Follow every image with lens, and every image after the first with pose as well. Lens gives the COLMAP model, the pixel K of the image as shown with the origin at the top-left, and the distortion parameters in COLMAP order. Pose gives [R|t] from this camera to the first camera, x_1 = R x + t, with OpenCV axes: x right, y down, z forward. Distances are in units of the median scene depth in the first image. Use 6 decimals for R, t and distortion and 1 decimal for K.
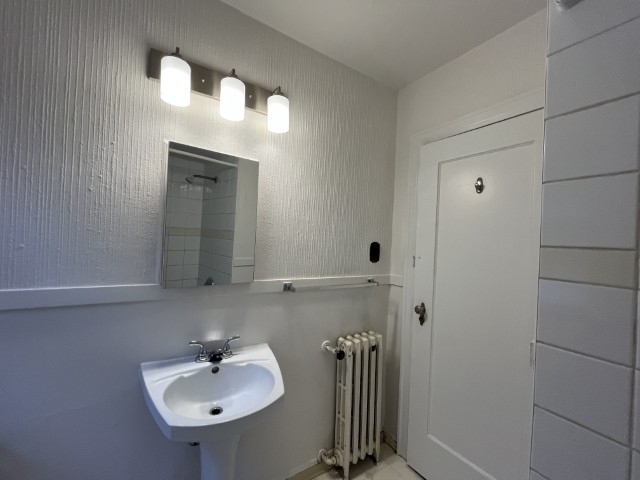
lens RADIAL K [[260.4, 0, 317.7], [0, 260.4, 240.3], [0, 0, 1]] dist [-0.000521, -0.000287]
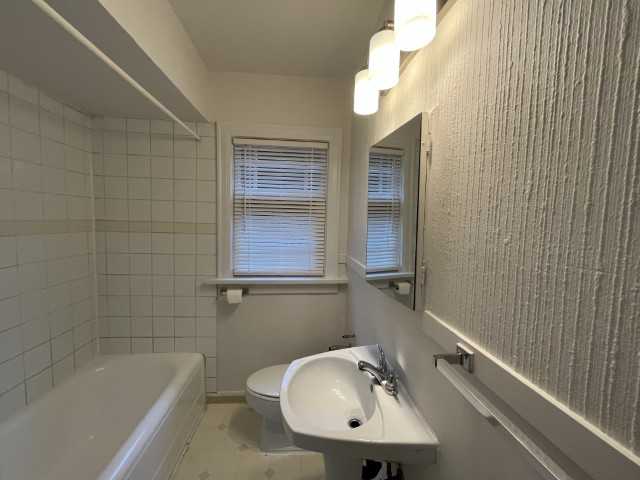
lens RADIAL K [[260.4, 0, 317.7], [0, 260.4, 240.3], [0, 0, 1]] dist [-0.000521, -0.000287]
pose [[-0.436042, 0.013497, -0.899825, 0.401993], [-0.069145, 0.996429, 0.048453, -0.018299], [0.897266, 0.083345, -0.433552, 1.025560]]
